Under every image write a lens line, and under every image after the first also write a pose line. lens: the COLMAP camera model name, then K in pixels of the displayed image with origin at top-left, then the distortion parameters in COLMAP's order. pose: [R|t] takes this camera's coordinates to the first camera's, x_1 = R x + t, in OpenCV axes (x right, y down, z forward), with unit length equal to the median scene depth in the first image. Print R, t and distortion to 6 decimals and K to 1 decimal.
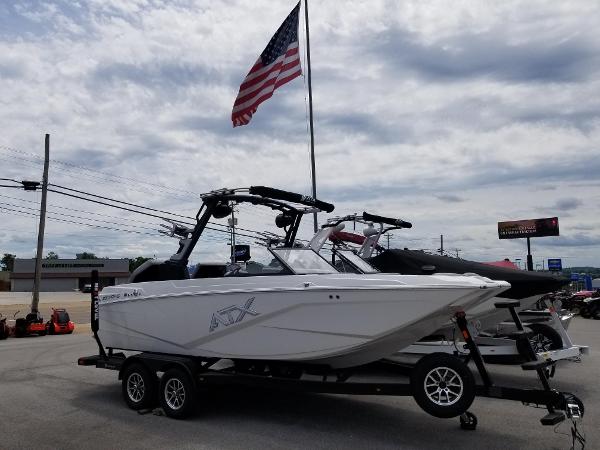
lens RADIAL K [[471.2, 0, 296.8], [0, 471.2, 224.6], [0, 0, 1]] dist [0.069900, -0.131020]
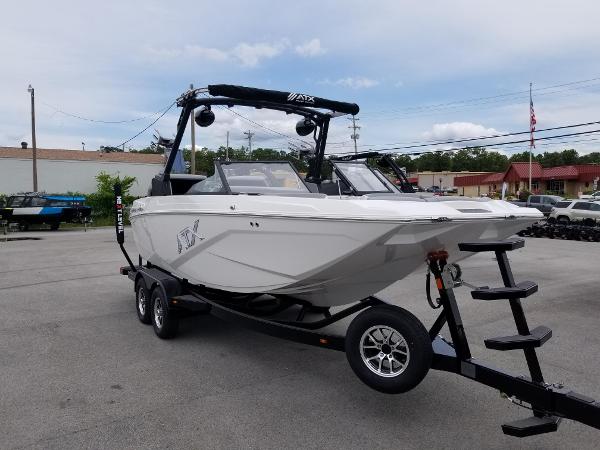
lens RADIAL K [[471.2, 0, 296.8], [0, 471.2, 224.6], [0, 0, 1]] dist [0.069900, -0.131020]
pose [[0.925598, 0.043635, -0.375984, 0.352323], [0.026954, 0.983213, 0.180460, 0.011828], [0.377546, -0.177168, 0.908884, 0.254685]]
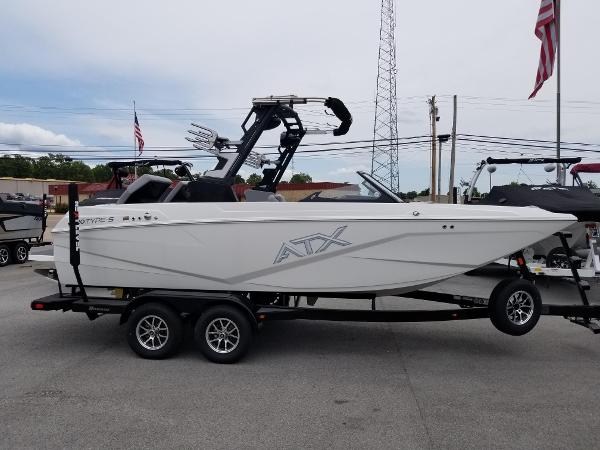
lens RADIAL K [[471.4, 0, 300.0], [0, 471.4, 225.0], [0, 0, 1]] dist [0.068512, -0.113367]
pose [[0.893087, 0.015164, 0.449628, -0.508598], [-0.084378, 0.987342, 0.134300, 0.035219], [-0.441900, -0.157880, 0.883062, 0.219275]]
